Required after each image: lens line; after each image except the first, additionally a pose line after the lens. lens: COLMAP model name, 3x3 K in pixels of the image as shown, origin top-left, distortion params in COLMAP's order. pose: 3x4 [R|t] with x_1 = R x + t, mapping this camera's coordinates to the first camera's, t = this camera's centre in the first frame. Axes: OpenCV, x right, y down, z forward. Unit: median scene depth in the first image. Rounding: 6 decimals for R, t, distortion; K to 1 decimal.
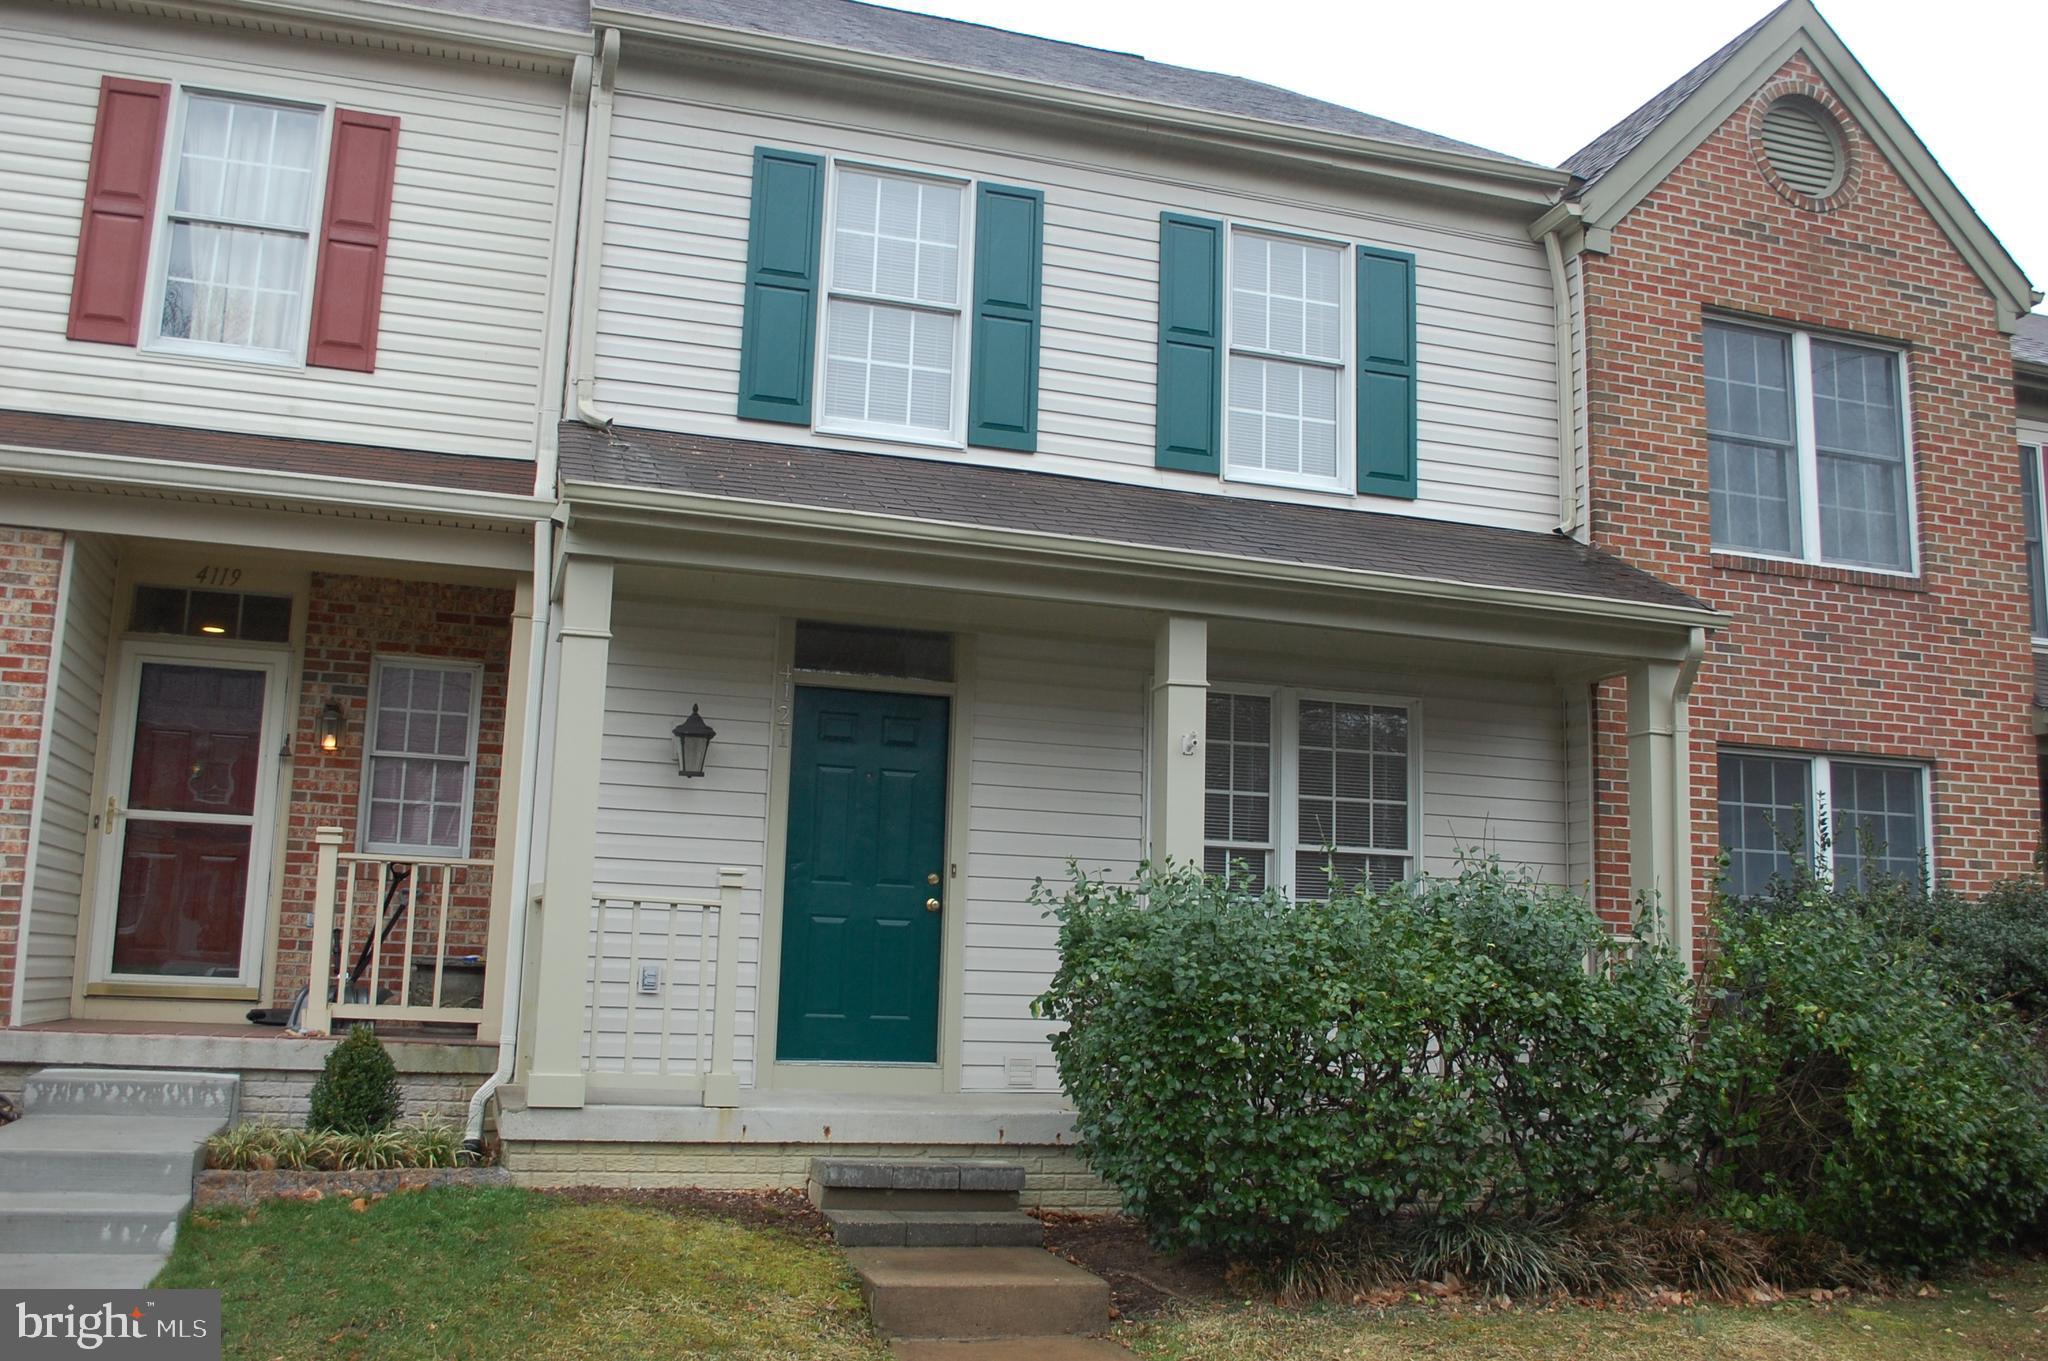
lens RADIAL K [[1750.9, 0, 1019.2], [0, 1750.9, 702.6], [0, 0, 1]] dist [-0.011949, -0.091405]
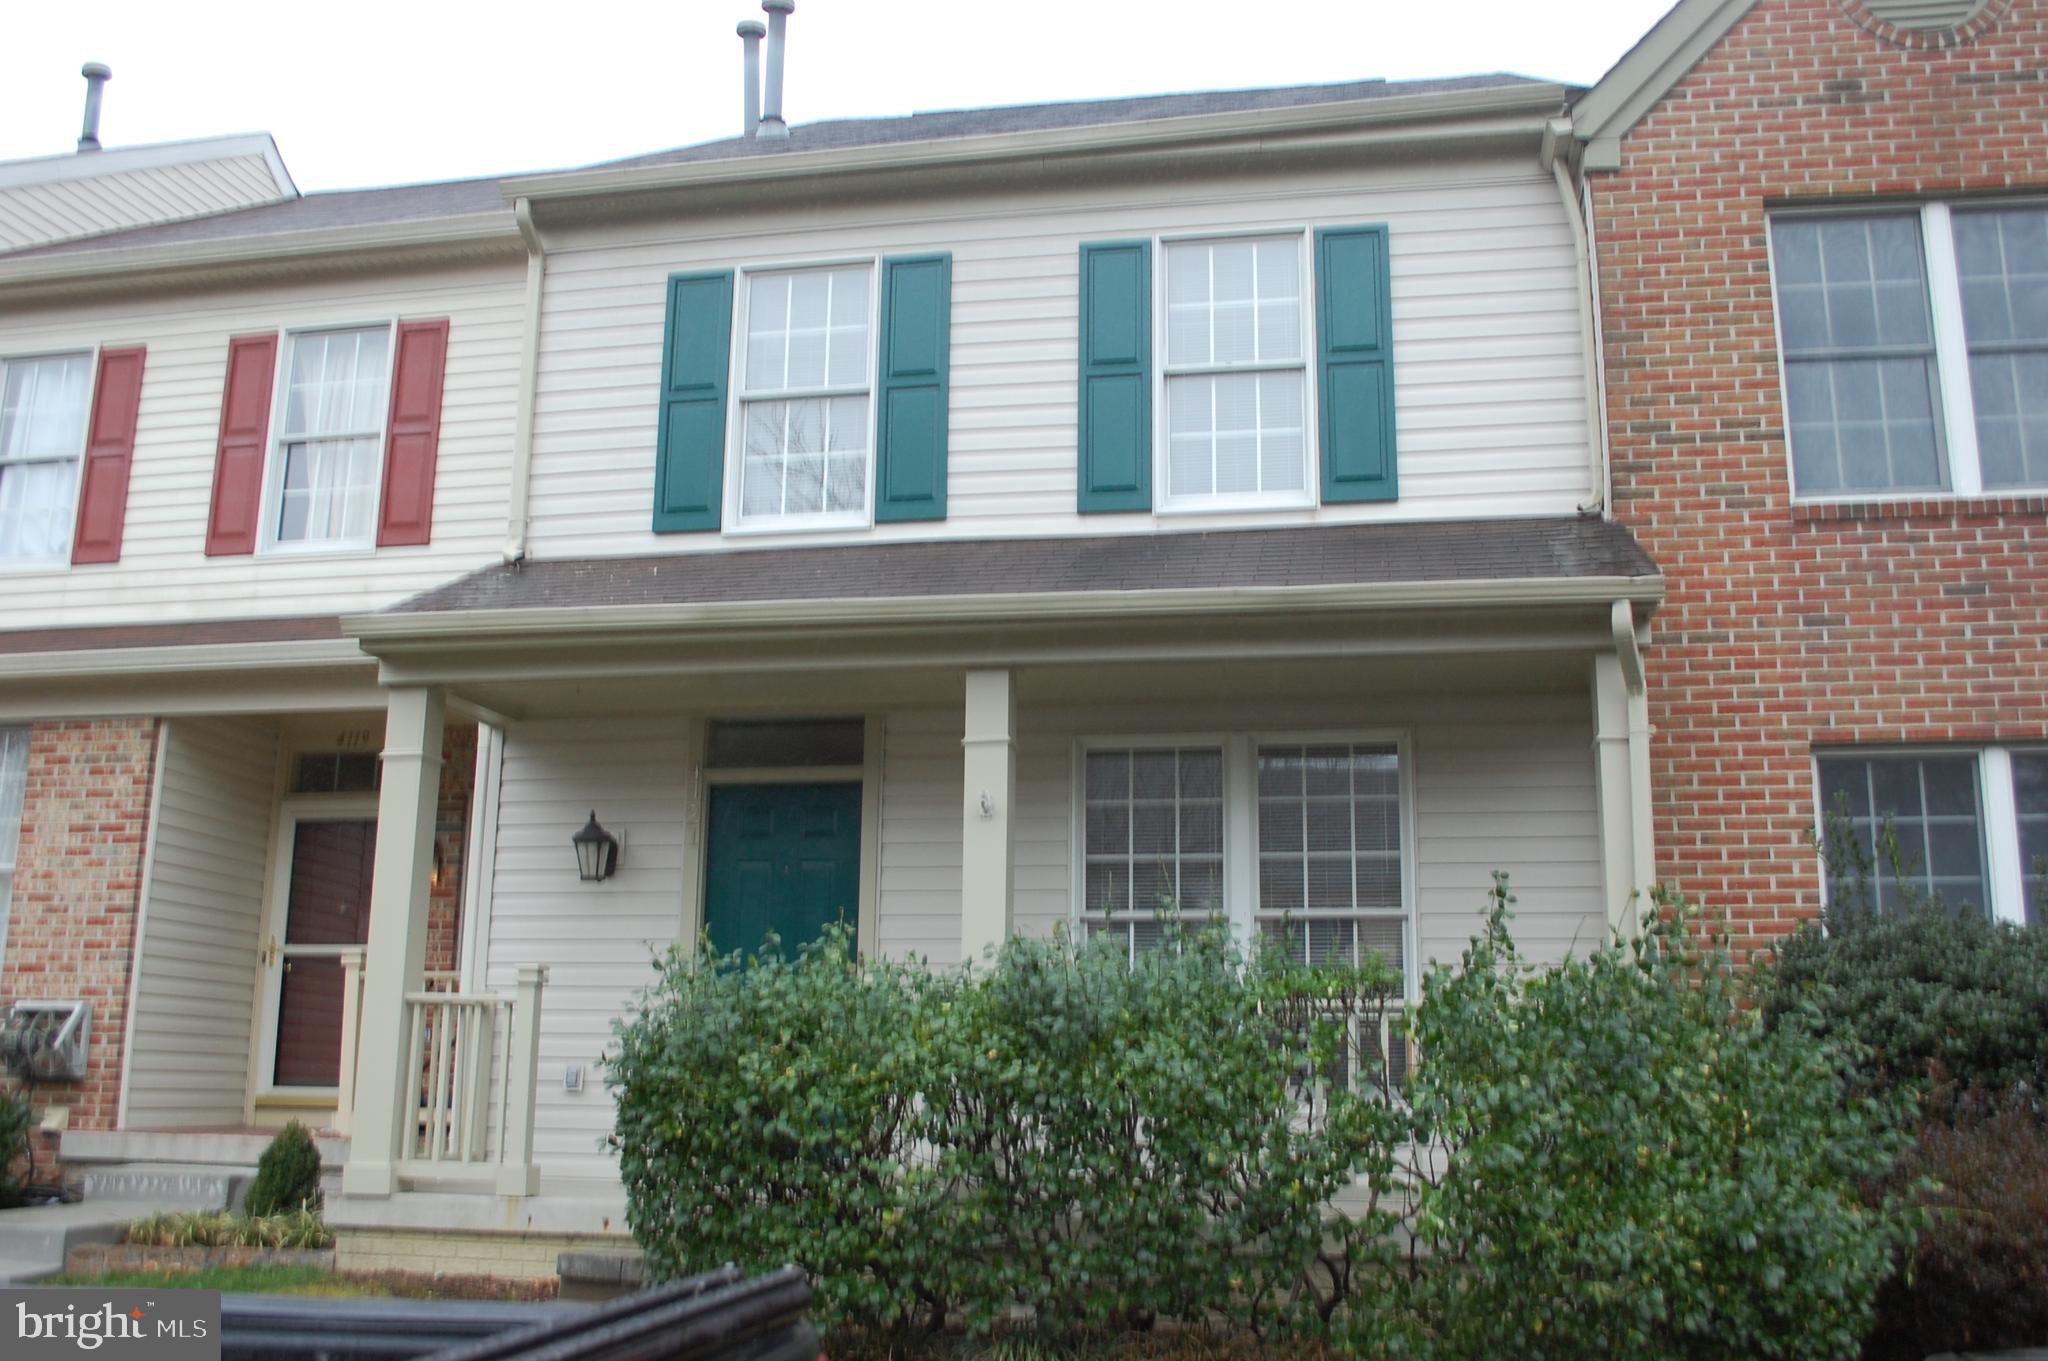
lens RADIAL K [[1822.2, 0, 1020.1], [0, 1822.2, 687.6], [0, 0, 1]] dist [-0.073811, 0.012431]
pose [[0.887395, -0.119369, -0.445287, 0.467157], [0.089355, 0.992115, -0.087886, 0.038619], [0.452267, 0.038201, 0.891064, 0.130816]]
